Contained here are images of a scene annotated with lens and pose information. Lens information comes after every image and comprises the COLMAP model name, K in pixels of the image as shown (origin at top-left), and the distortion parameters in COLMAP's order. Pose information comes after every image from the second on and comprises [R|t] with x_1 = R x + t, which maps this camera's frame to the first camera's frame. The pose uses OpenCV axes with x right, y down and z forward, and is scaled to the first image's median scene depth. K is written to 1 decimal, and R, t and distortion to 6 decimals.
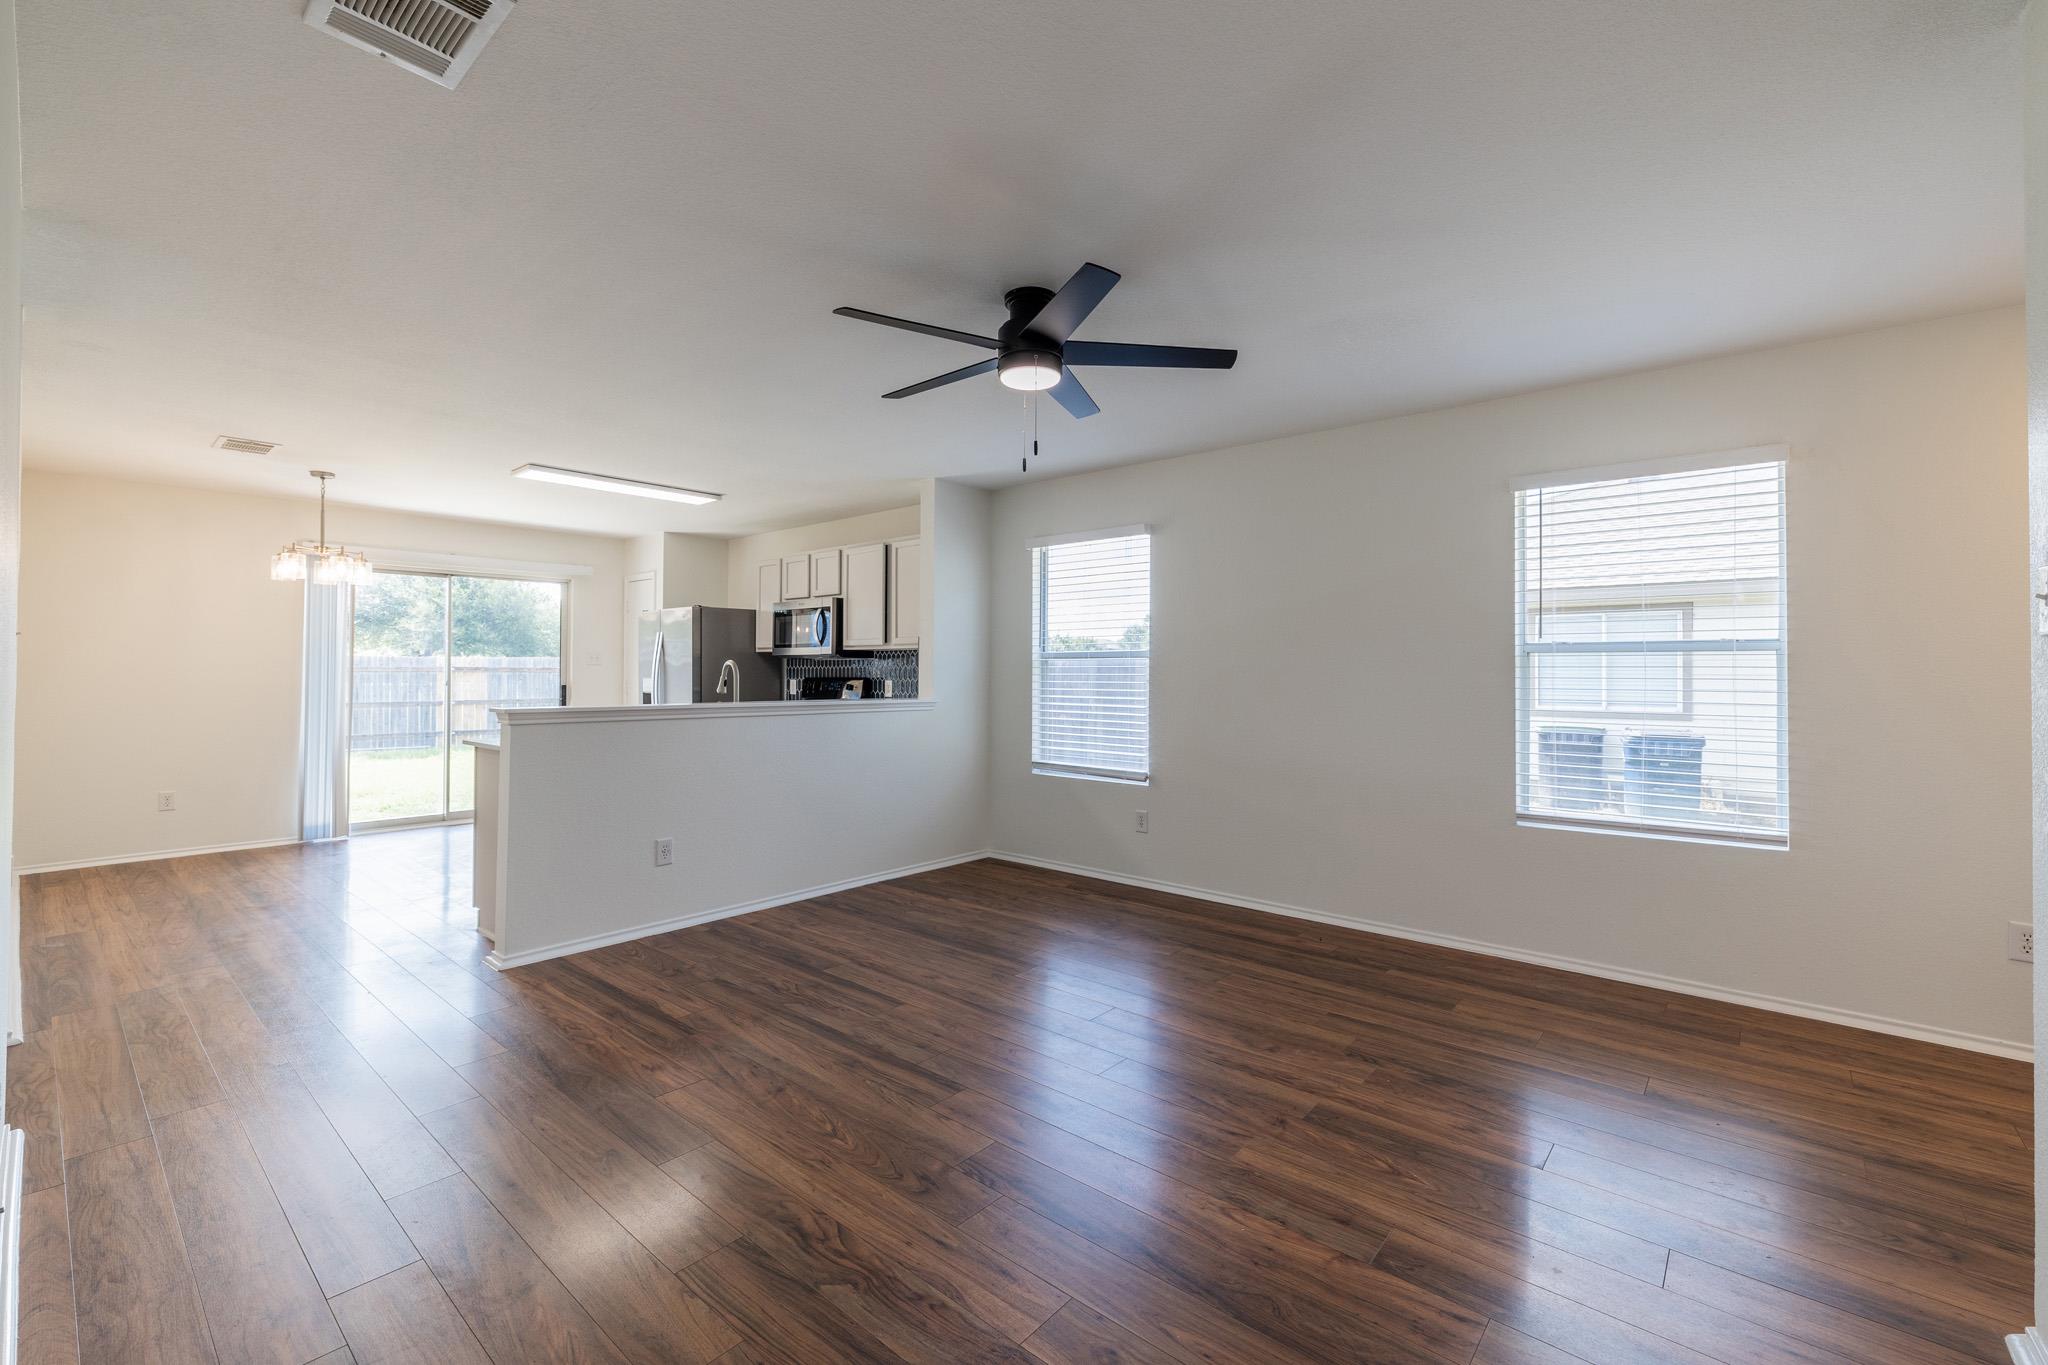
lens RADIAL K [[856.2, 0, 1018.0], [0, 856.2, 661.3], [0, 0, 1]] dist [0.000939, 0.000154]
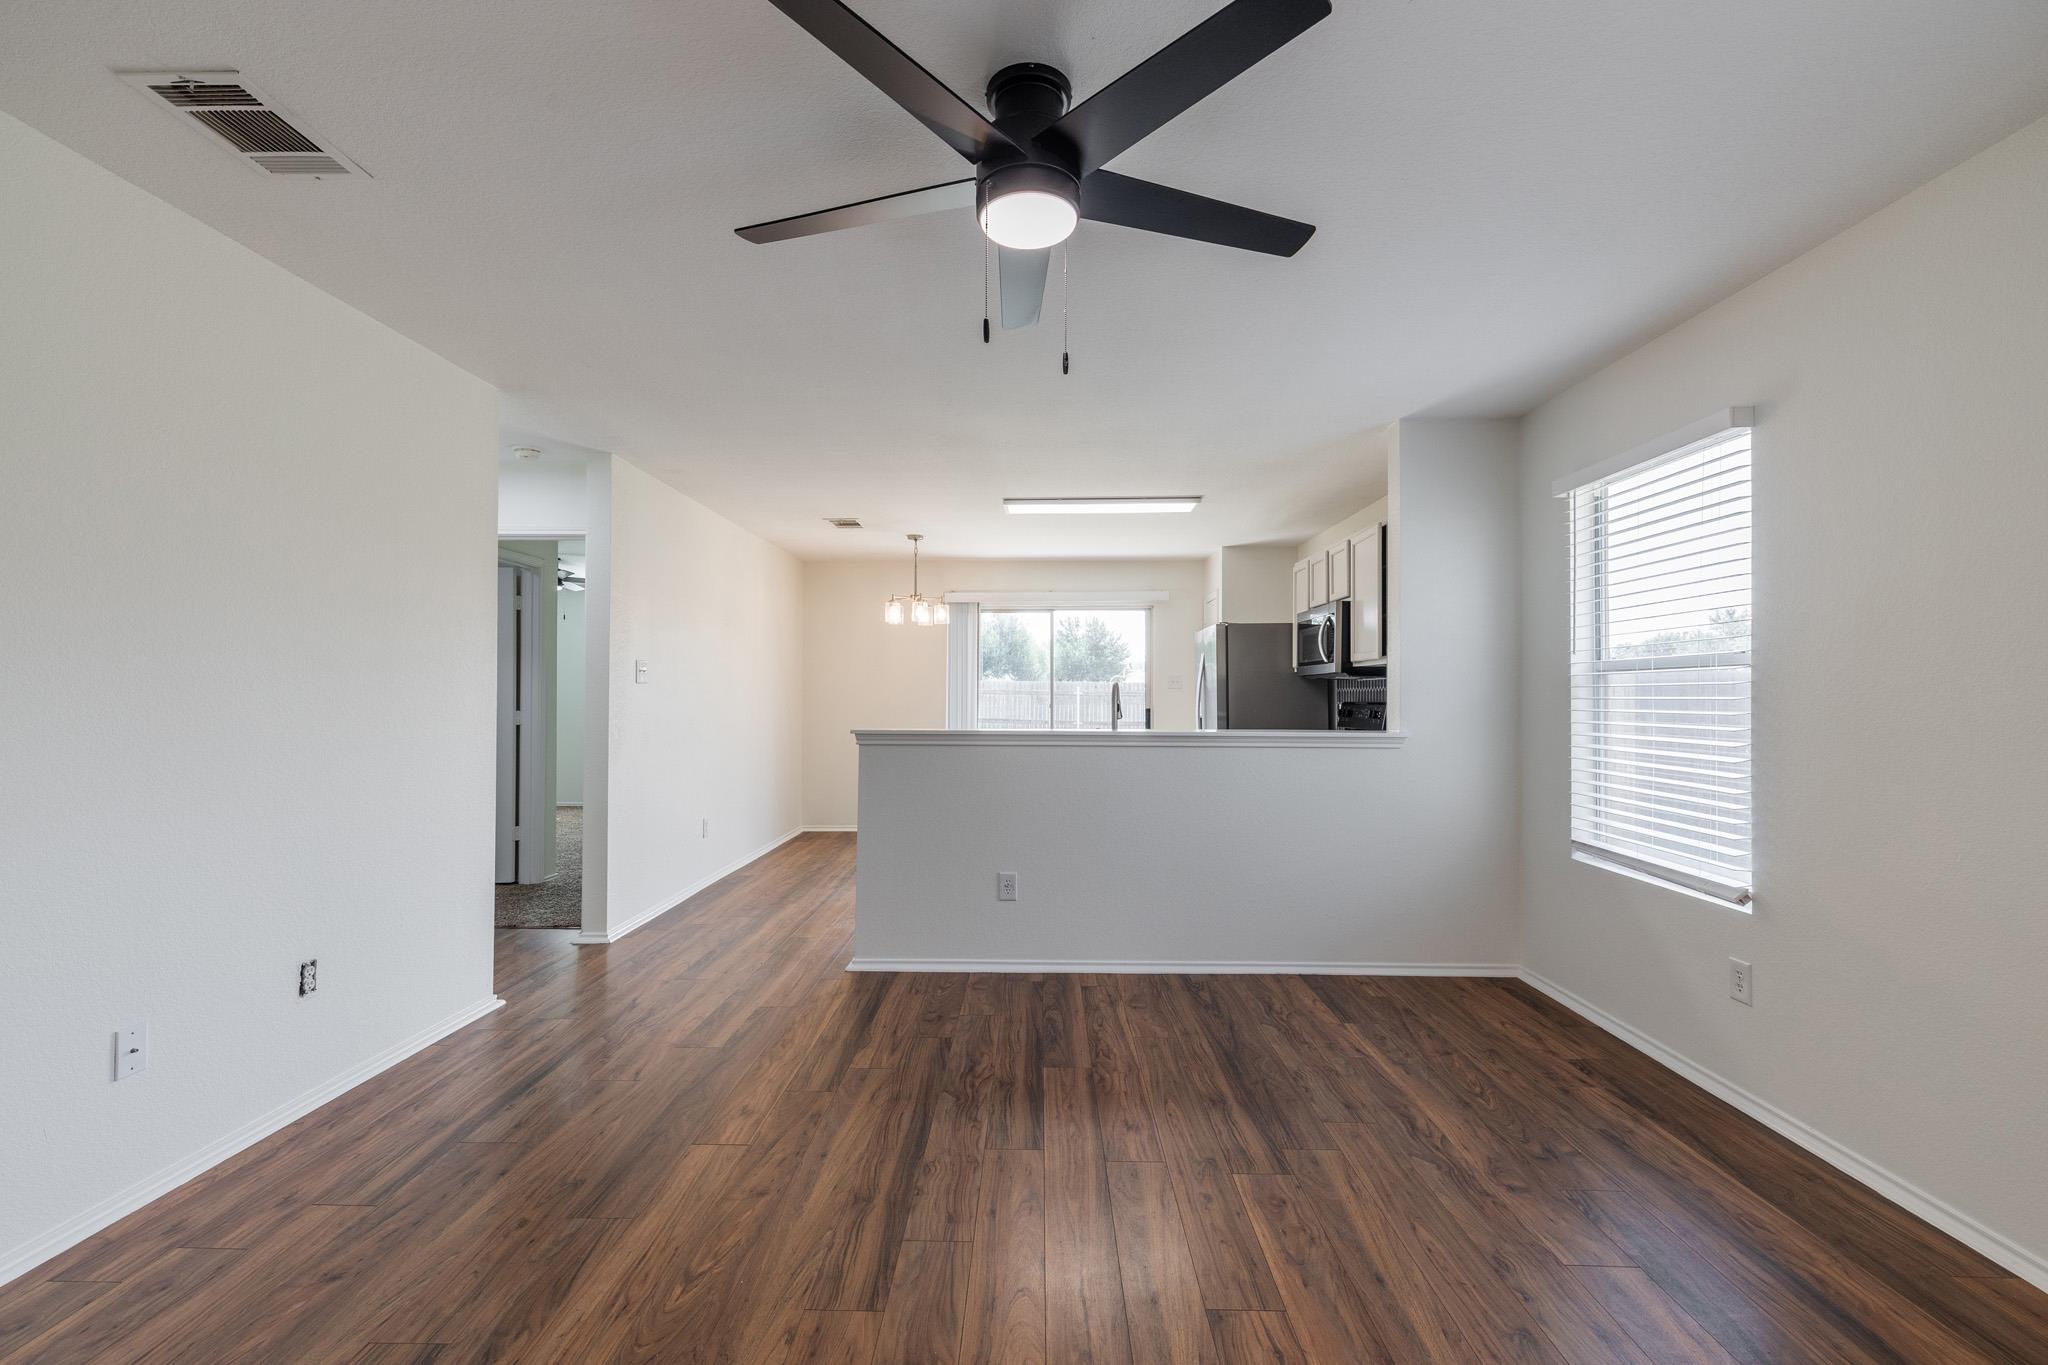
lens RADIAL K [[873.9, 0, 1025.0], [0, 873.9, 682.2], [0, 0, 1]] dist [0.004002, 0.000146]
pose [[0.641816, -0.013938, -0.766732, 0.394247], [0.011278, 0.999898, -0.008736, 0.008075], [0.766775, -0.003041, 0.641908, 0.465140]]
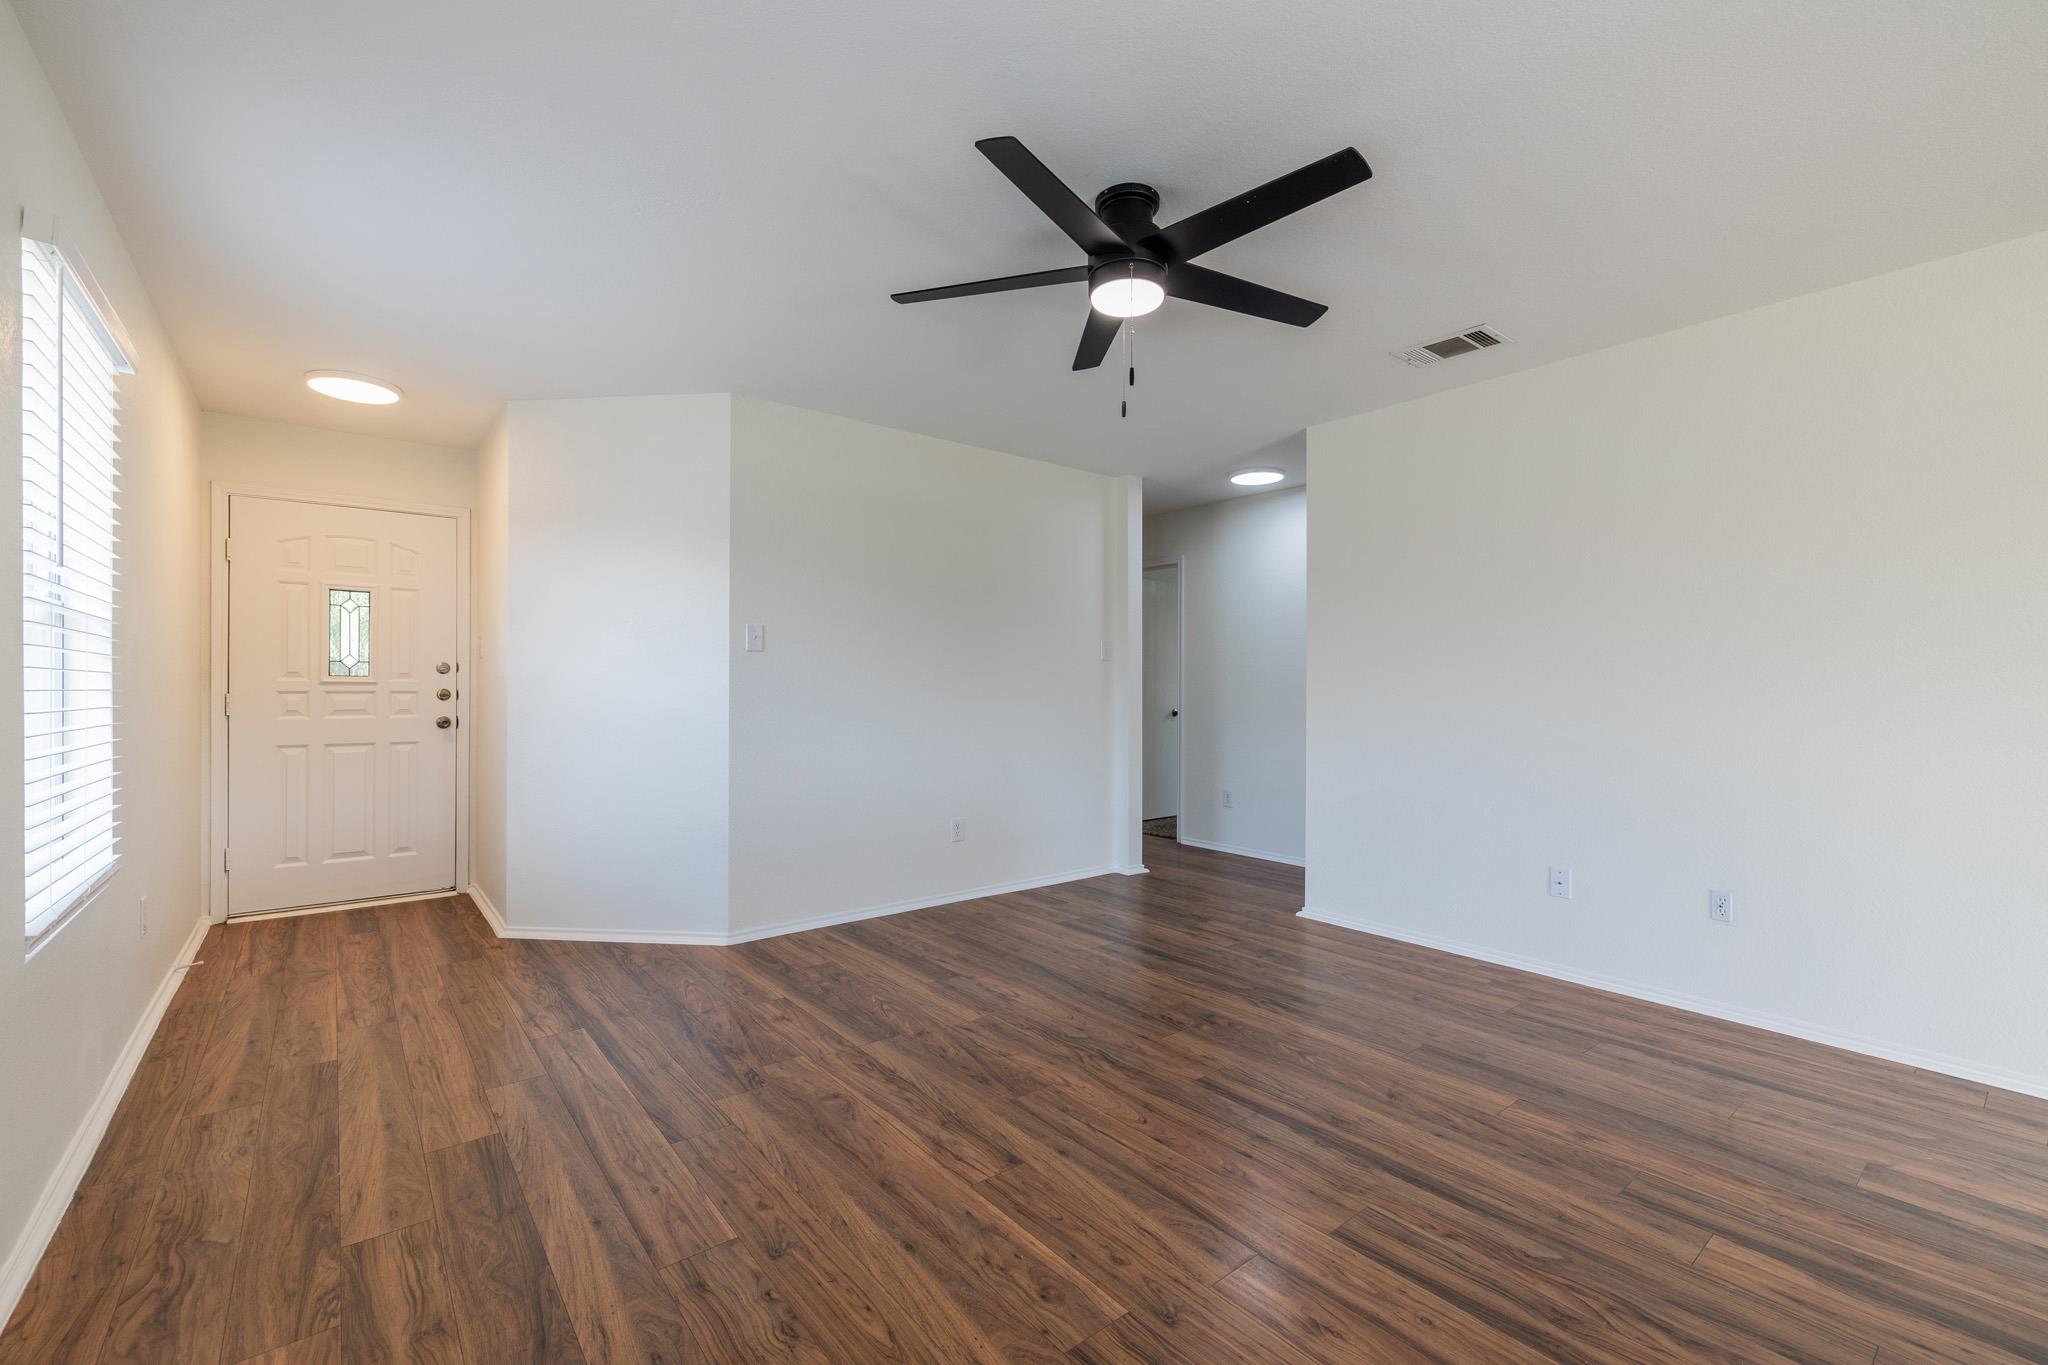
lens RADIAL K [[856.2, 0, 1019.0], [0, 856.2, 701.0], [0, 0, 1]] dist [0.000939, 0.000154]
pose [[-0.984262, -0.011788, 0.176324, -0.023105], [-0.011567, 0.999931, 0.002276, 0.045451], [-0.176338, 0.000201, -0.984330, 1.440890]]
